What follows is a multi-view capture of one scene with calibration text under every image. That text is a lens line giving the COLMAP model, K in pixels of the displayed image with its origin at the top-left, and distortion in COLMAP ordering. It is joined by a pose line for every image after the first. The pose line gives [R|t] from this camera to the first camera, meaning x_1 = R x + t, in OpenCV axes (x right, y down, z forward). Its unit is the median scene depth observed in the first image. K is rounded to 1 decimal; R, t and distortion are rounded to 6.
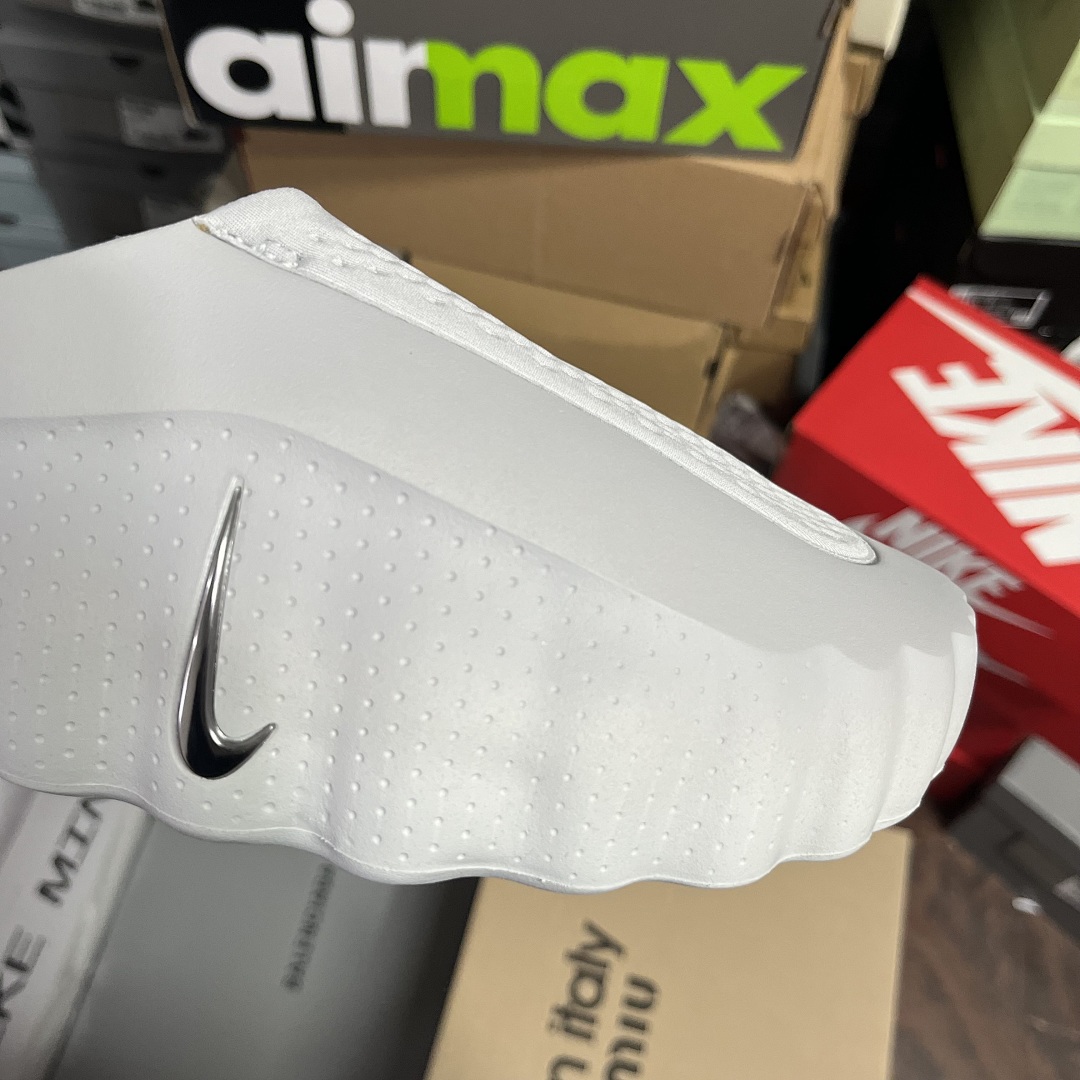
lens RADIAL K [[1187.5, 0, 507.1], [0, 1187.5, 548.0], [0, 0, 1]] dist [0.000029, -0.030752]
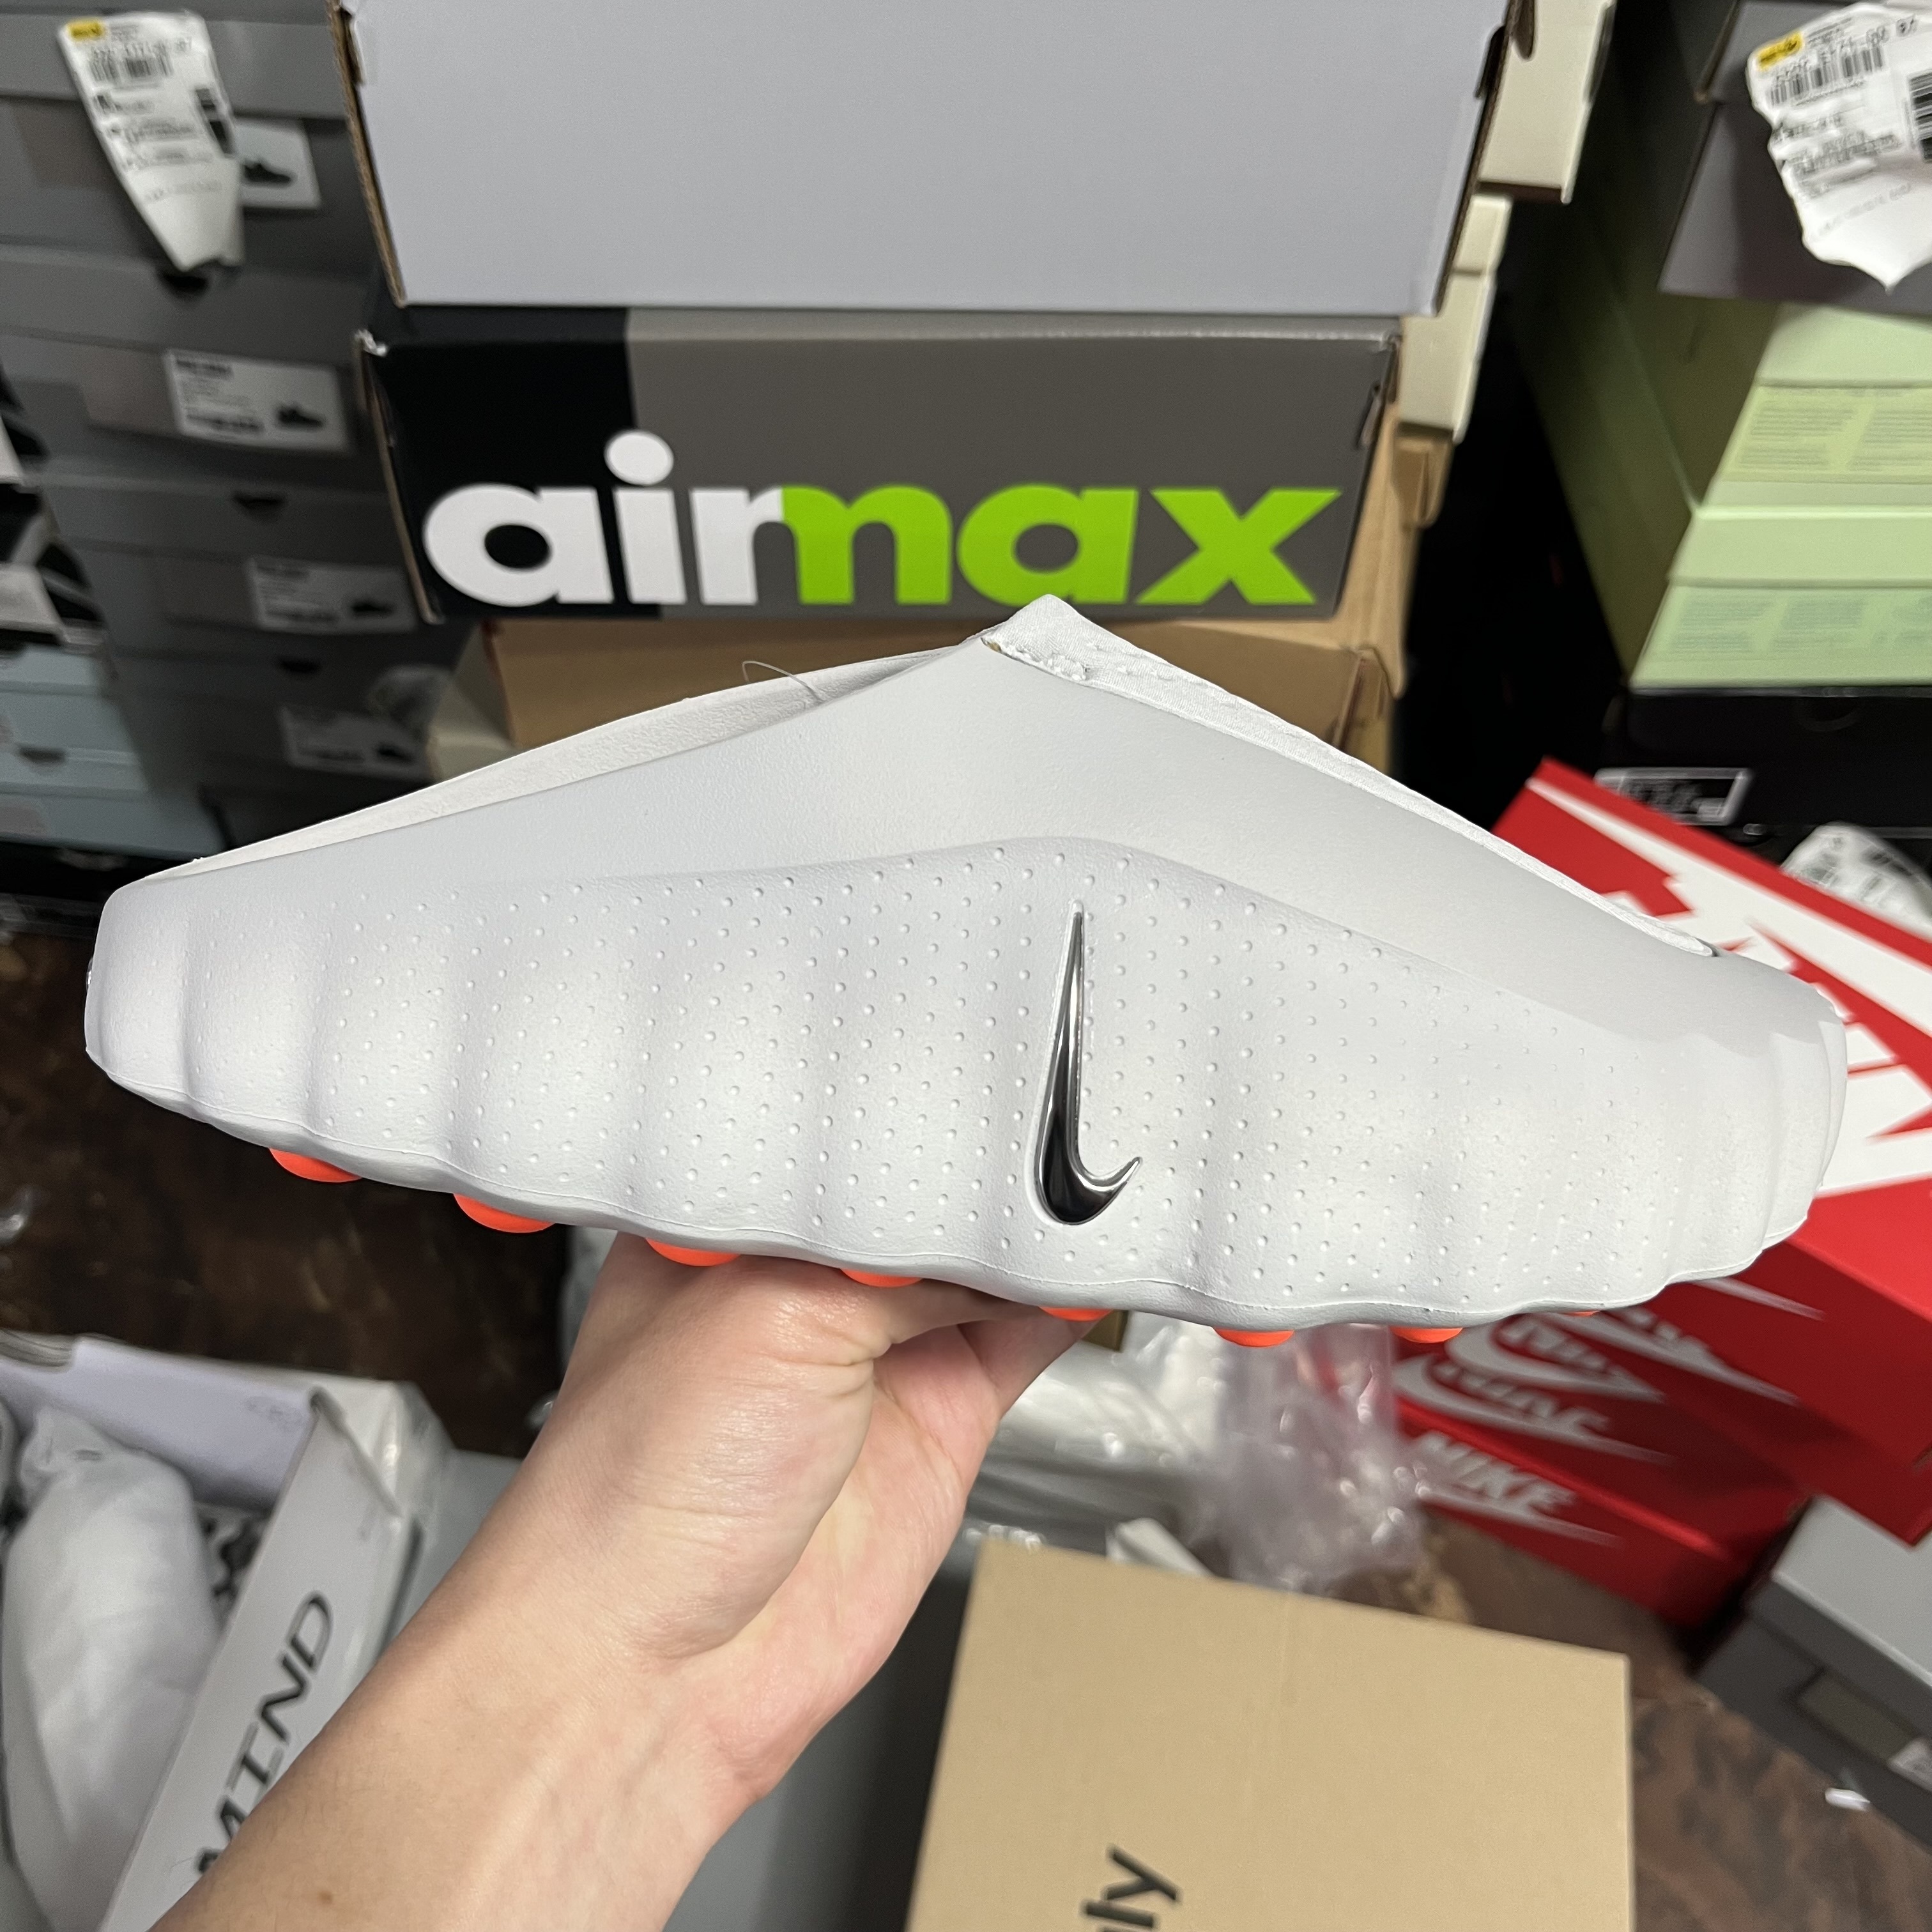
lens RADIAL K [[2121.1, 0, 929.6], [0, 2121.1, 943.1], [0, 0, 1]] dist [-0.002912, -0.035352]
pose [[0.997228, -0.065334, 0.035620, -0.028321], [0.069787, 0.987270, -0.142923, 0.006409], [-0.025829, 0.145013, 0.989093, -0.105312]]
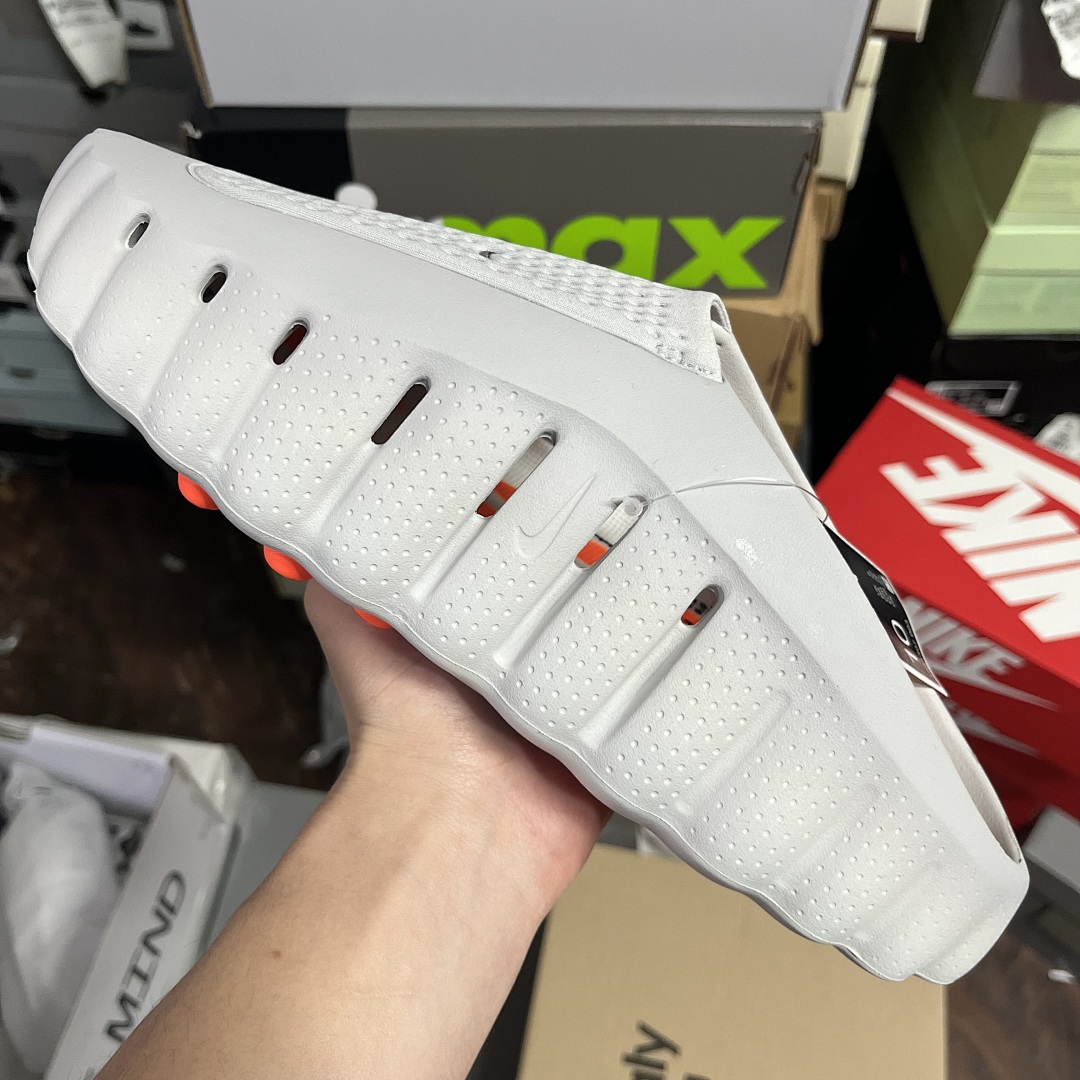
lens RADIAL K [[1185.7, 0, 519.7], [0, 1185.7, 527.2], [0, 0, 1]] dist [-0.002912, -0.035352]
pose [[0.997626, -0.066344, 0.018446, -0.023233], [0.067826, 0.992985, -0.096849, -0.016742], [-0.011892, 0.097871, 0.995128, -0.050963]]
